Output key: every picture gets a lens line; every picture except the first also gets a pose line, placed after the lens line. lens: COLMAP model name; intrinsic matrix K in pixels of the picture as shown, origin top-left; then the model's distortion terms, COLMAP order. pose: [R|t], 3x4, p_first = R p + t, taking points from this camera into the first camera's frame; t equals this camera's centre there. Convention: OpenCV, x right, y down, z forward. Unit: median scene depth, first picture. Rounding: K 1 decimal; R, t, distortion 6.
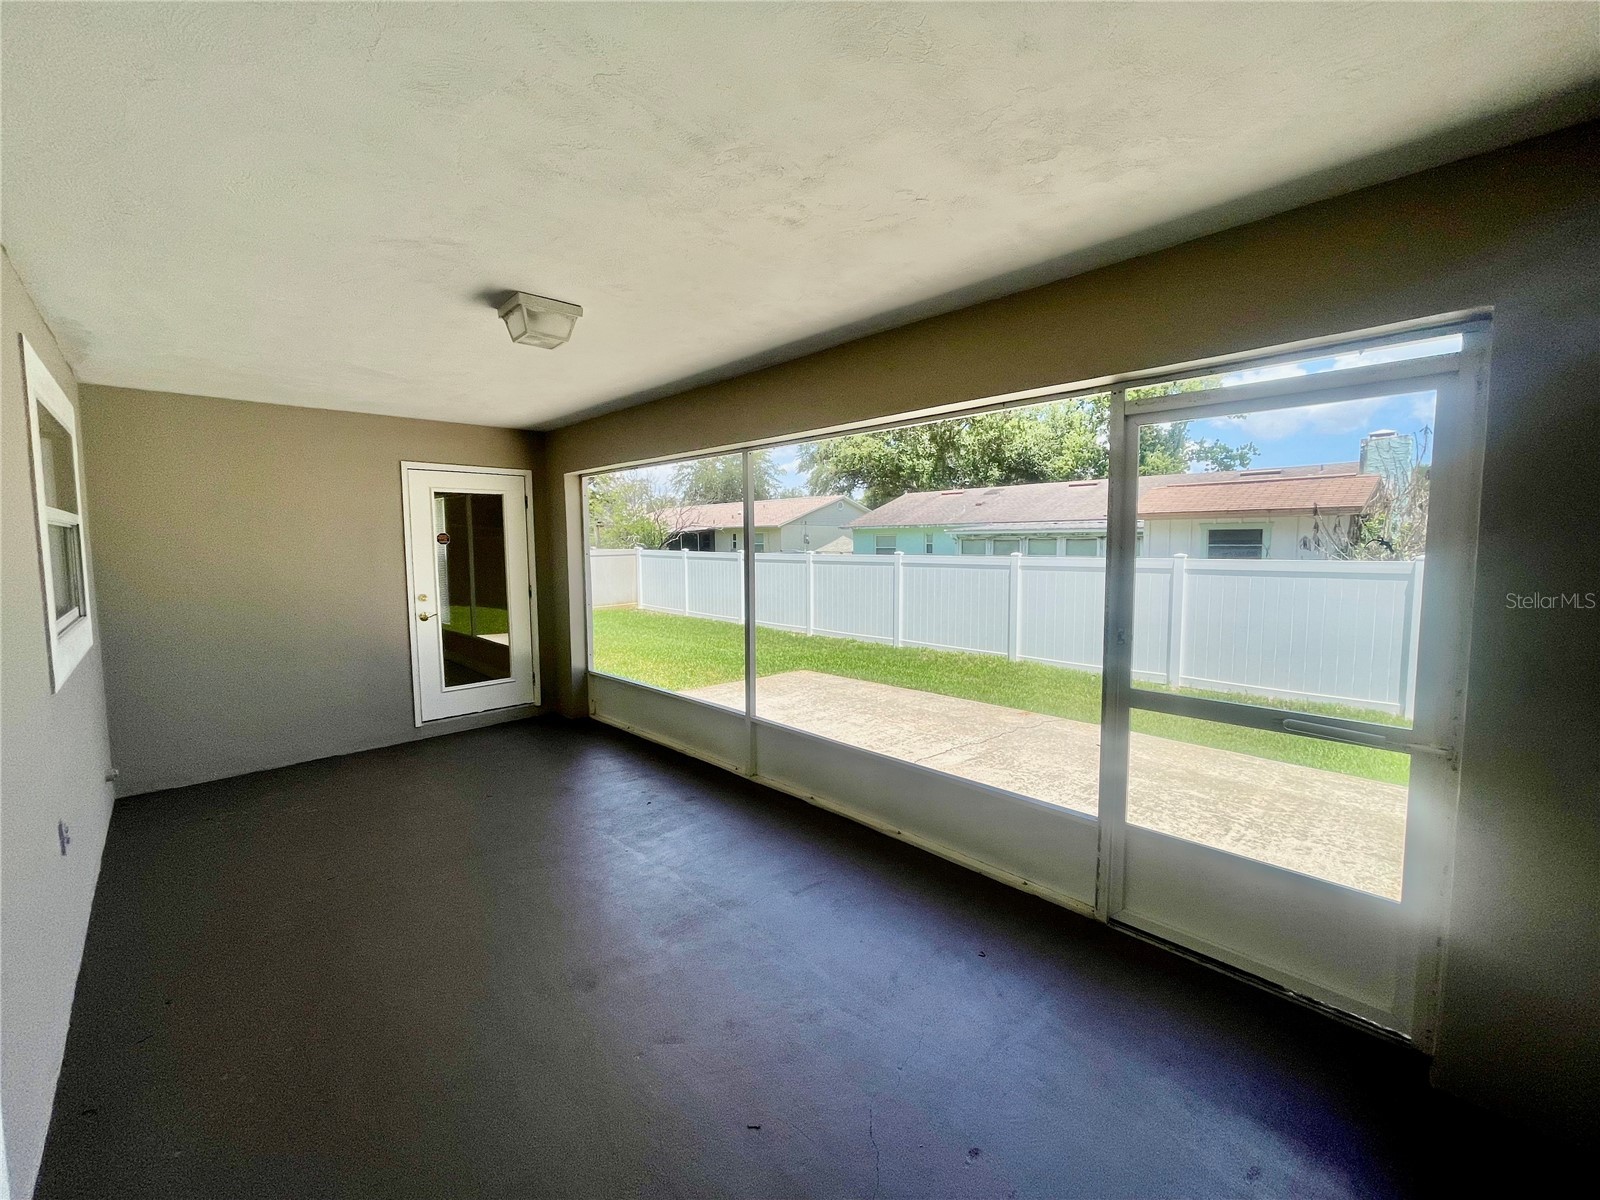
lens RADIAL K [[645.2, 0, 800.3], [0, 645.2, 596.4], [0, 0, 1]] dist [-0.003743, -0.000156]
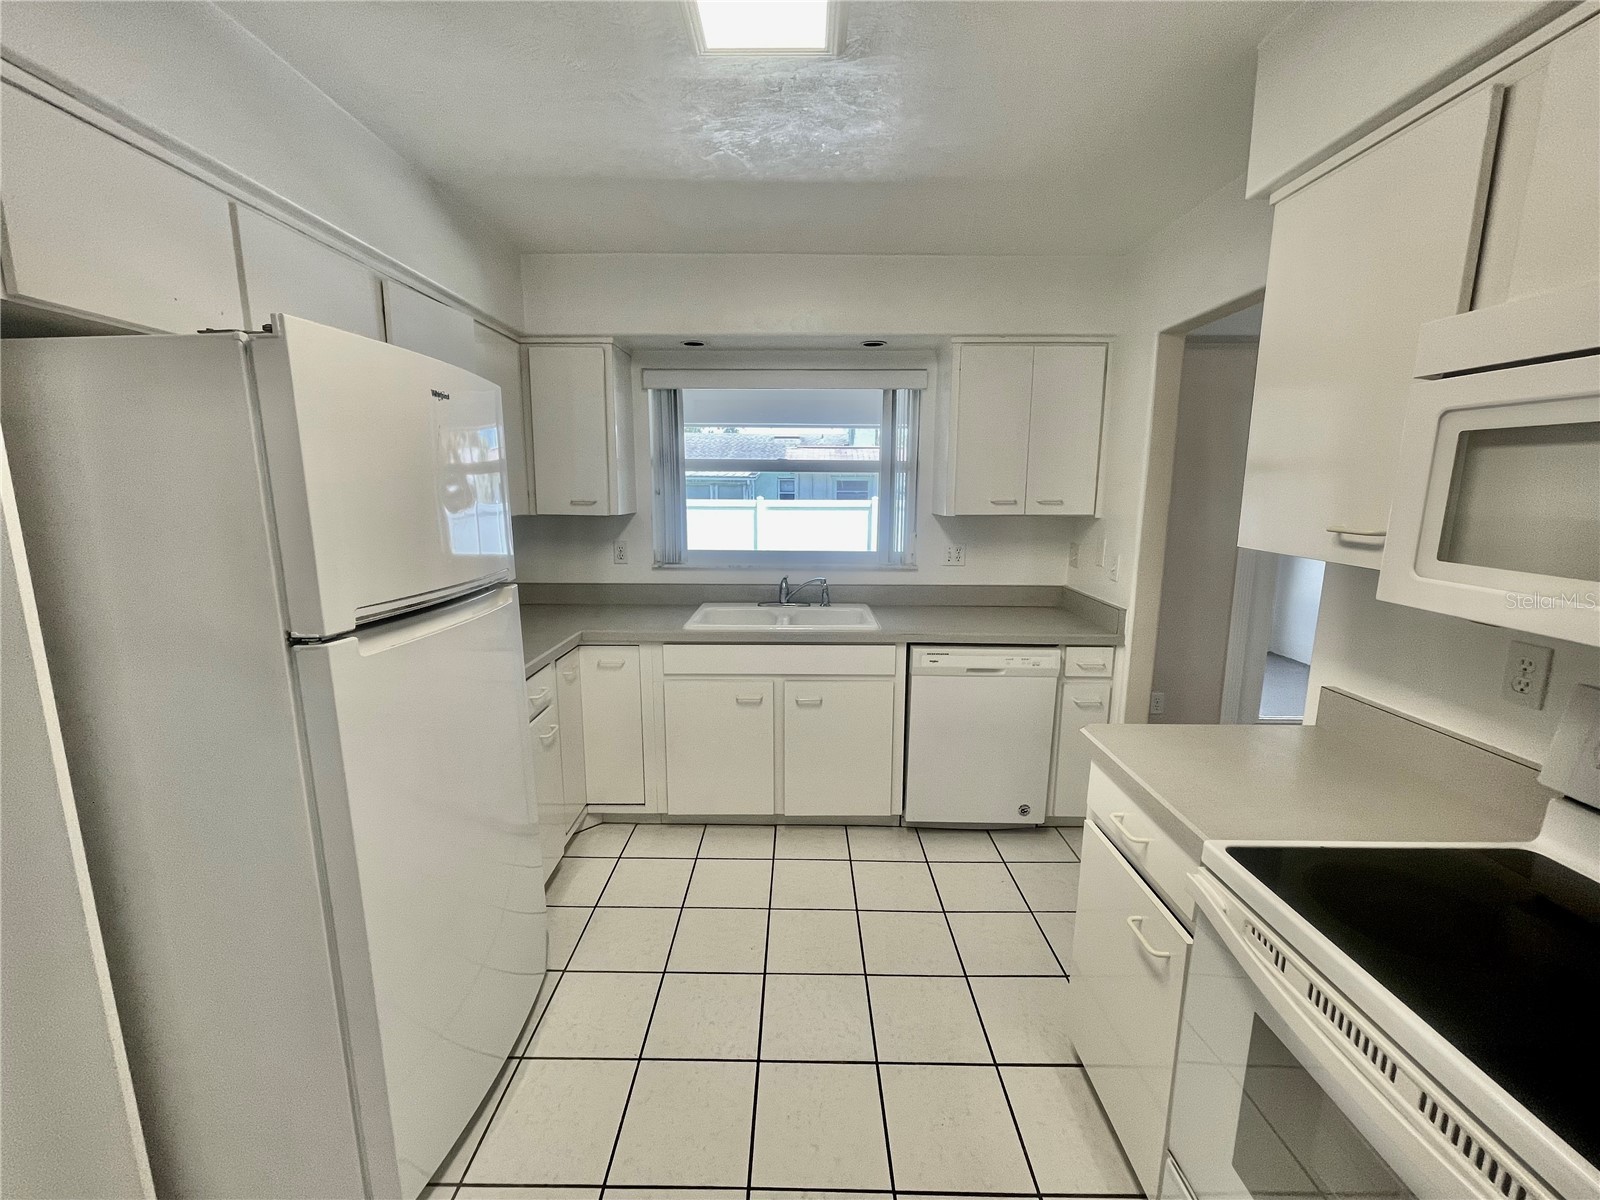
lens RADIAL K [[645.2, 0, 798.8], [0, 645.2, 599.1], [0, 0, 1]] dist [-0.003743, -0.000156]
pose [[0.701327, -0.114688, 0.703554, -0.577907], [0.050568, 0.992490, 0.111380, 0.013734], [-0.711044, -0.042537, 0.701859, -0.251332]]
